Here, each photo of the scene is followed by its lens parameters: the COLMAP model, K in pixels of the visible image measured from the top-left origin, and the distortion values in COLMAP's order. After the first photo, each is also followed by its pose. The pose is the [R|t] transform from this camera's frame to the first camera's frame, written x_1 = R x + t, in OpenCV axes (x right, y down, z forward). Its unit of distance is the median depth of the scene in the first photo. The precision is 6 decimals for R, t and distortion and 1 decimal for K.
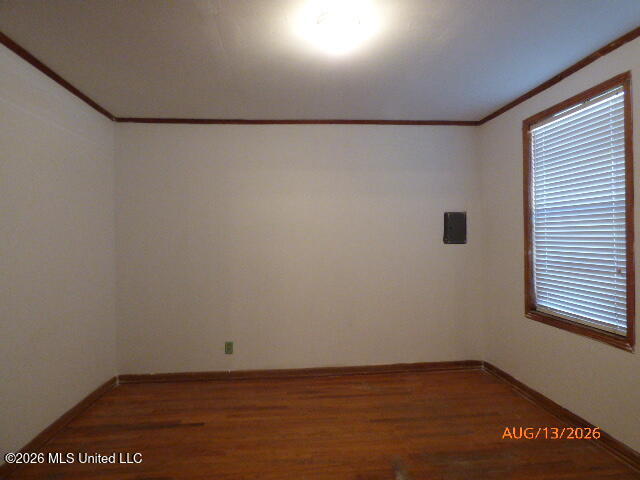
lens RADIAL K [[378.3, 0, 323.0], [0, 378.3, 236.2], [0, 0, 1]] dist [-0.025321, -0.000354]
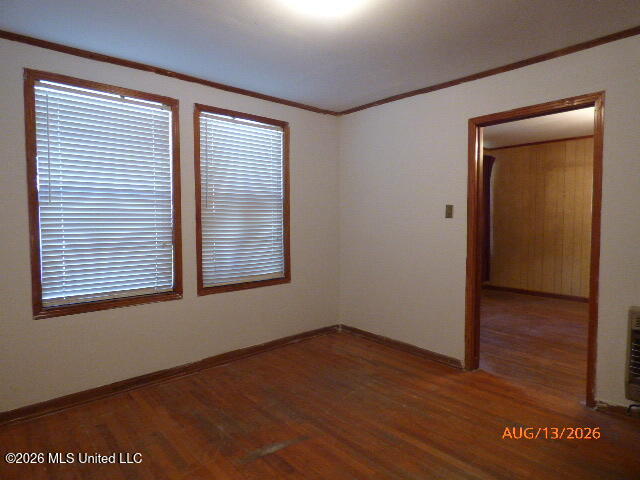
lens RADIAL K [[378.3, 0, 323.0], [0, 378.3, 236.2], [0, 0, 1]] dist [-0.025321, -0.000354]
pose [[-0.583693, -0.032867, 0.811309, -0.491316], [0.004610, 0.999030, 0.043789, 0.006658], [-0.811961, 0.029300, -0.582976, 1.029669]]
